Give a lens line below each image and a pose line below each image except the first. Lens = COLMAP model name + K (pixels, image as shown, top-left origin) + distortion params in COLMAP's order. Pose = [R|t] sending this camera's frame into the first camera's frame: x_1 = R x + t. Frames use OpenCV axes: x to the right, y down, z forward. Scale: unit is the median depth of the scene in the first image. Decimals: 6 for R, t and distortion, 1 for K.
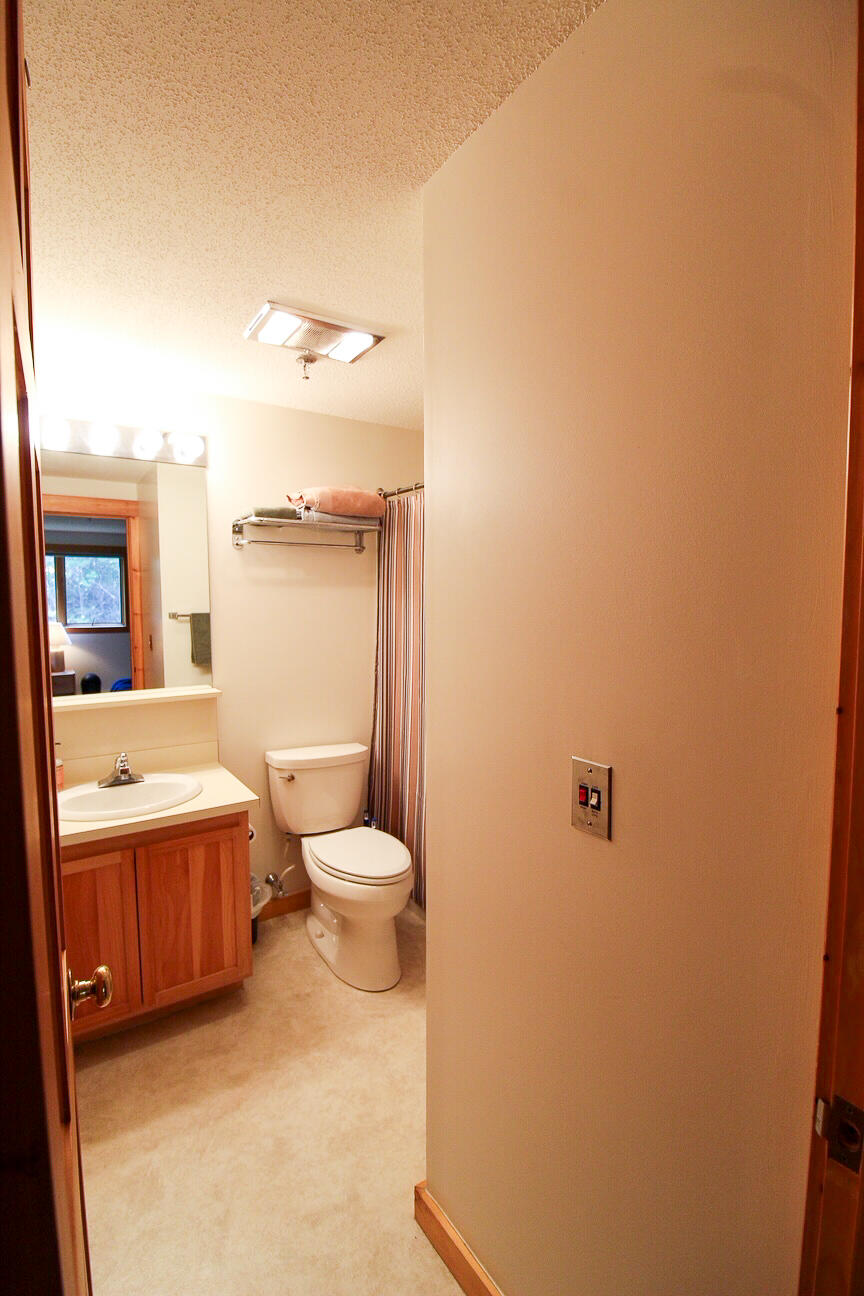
lens RADIAL K [[598.1, 0, 430.0], [0, 598.1, 648.0], [0, 0, 1]] dist [-0.025056, -0.002751]
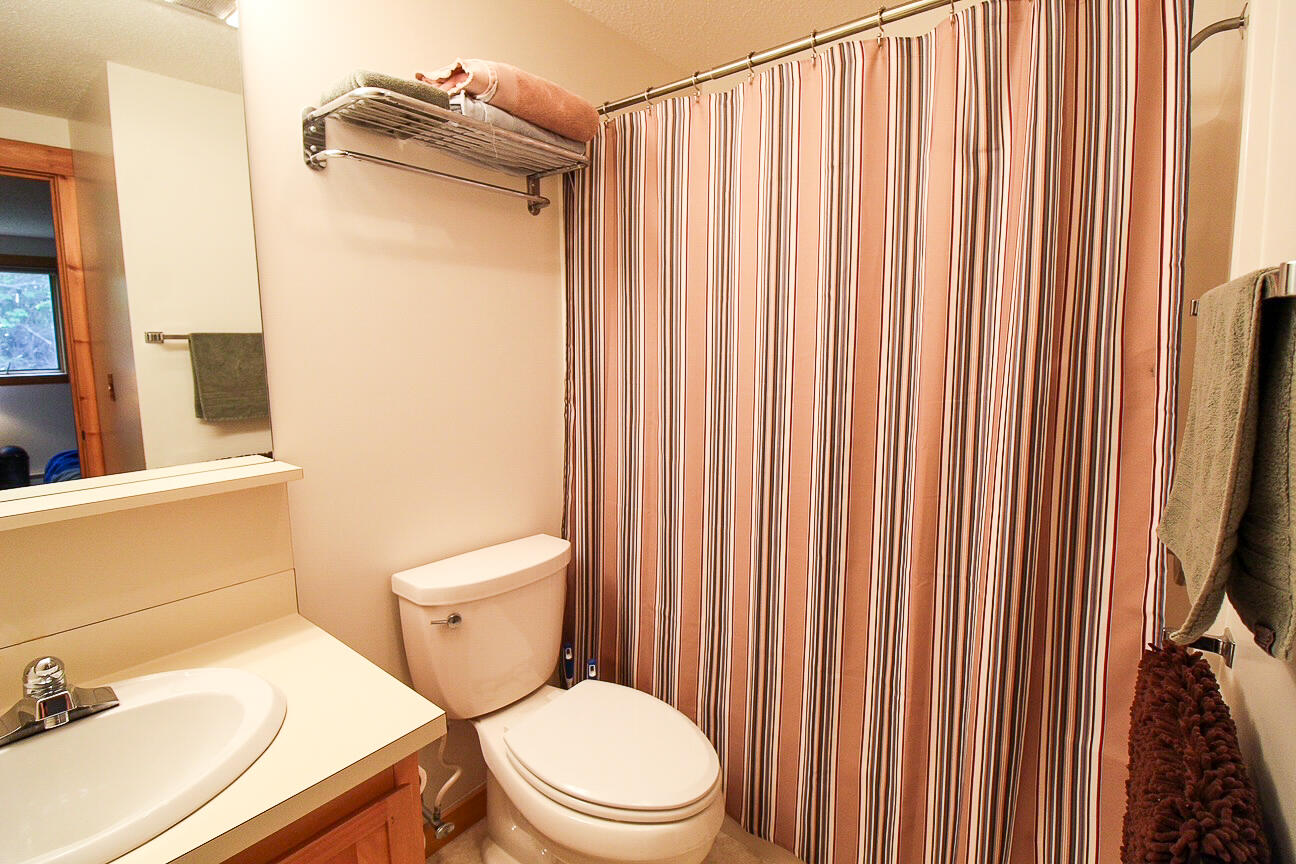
lens RADIAL K [[598.1, 0, 668.0], [0, 598.1, 415.1], [0, 0, 1]] dist [-0.025056, -0.002751]
pose [[0.947868, -0.045343, 0.315421, -0.193421], [0.033966, 0.998562, 0.041476, 0.019706], [-0.316848, -0.028601, 0.948045, 0.411143]]
